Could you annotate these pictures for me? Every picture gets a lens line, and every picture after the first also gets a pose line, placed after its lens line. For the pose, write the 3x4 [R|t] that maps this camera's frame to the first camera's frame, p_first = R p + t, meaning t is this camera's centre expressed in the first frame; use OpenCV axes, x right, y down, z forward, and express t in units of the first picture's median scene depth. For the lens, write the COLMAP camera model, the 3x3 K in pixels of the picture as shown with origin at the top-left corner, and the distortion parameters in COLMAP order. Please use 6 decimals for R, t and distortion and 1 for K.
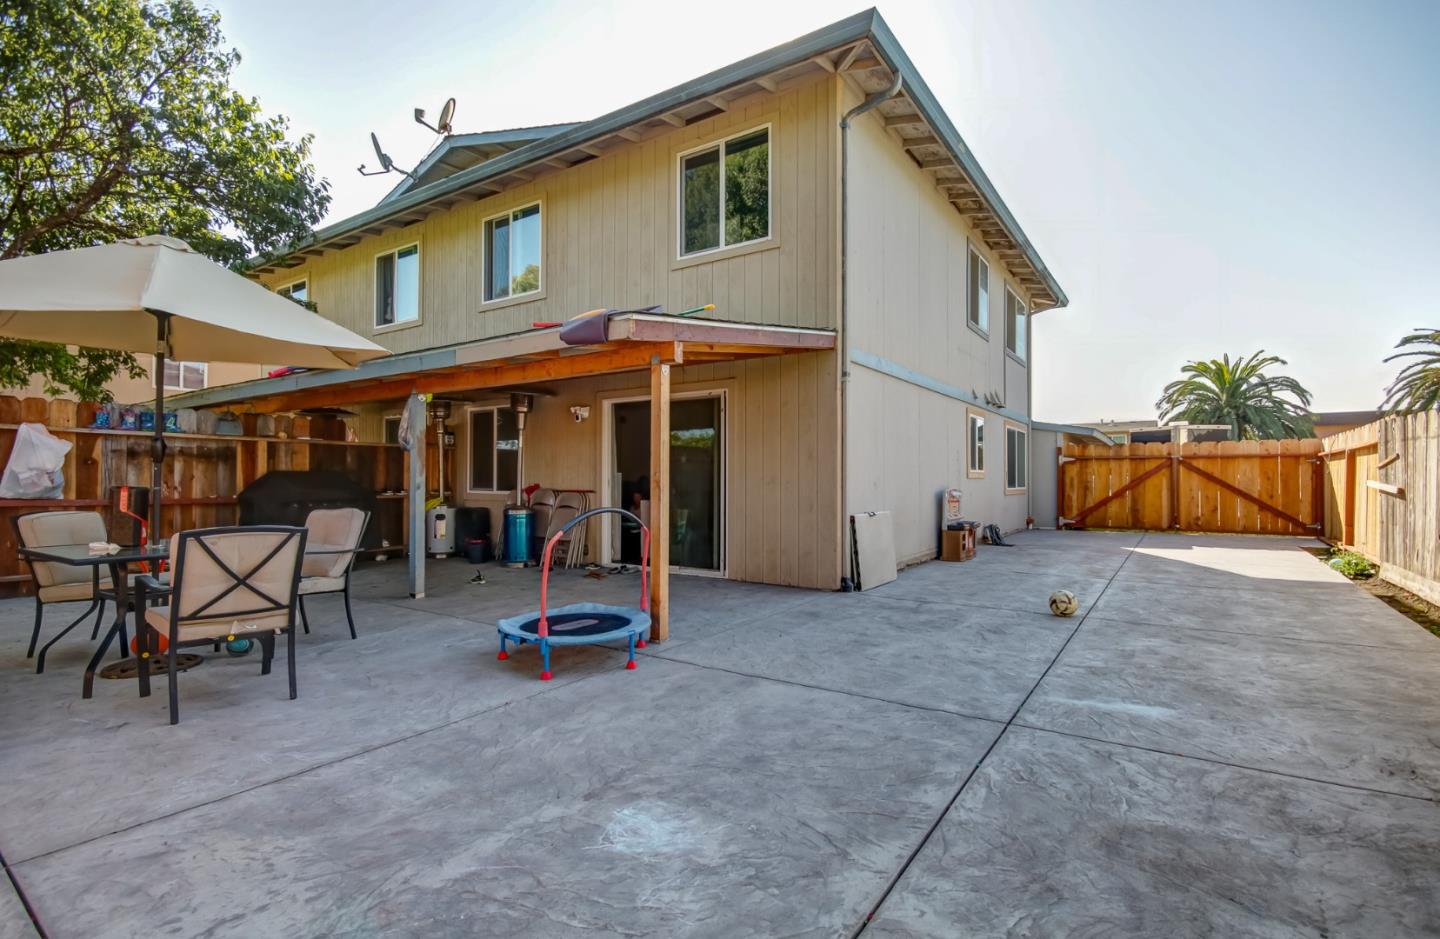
lens RADIAL K [[691.4, 0, 718.9], [0, 691.4, 471.3], [0, 0, 1]] dist [0.001165, -0.002009]
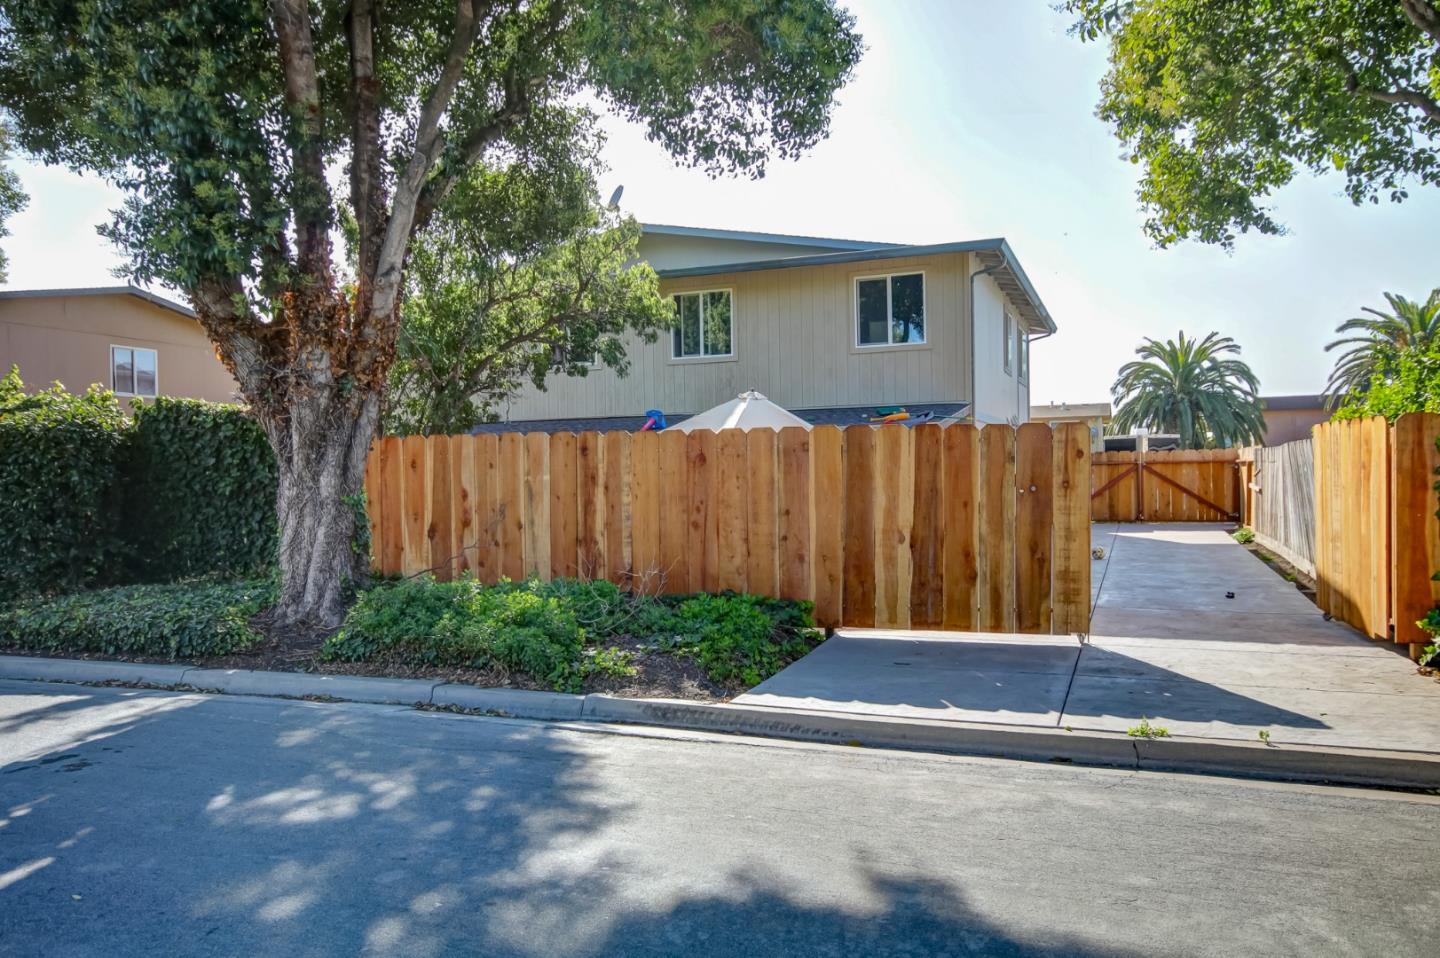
lens RADIAL K [[1085.7, 0, 720.1], [0, 1085.7, 480.5], [0, 0, 1]] dist [0.002054, 0.007900]
pose [[0.973776, -0.017419, 0.226840, -0.526261], [0.013366, 0.999723, 0.019389, -0.036611], [-0.227114, -0.015848, 0.973739, -0.741973]]
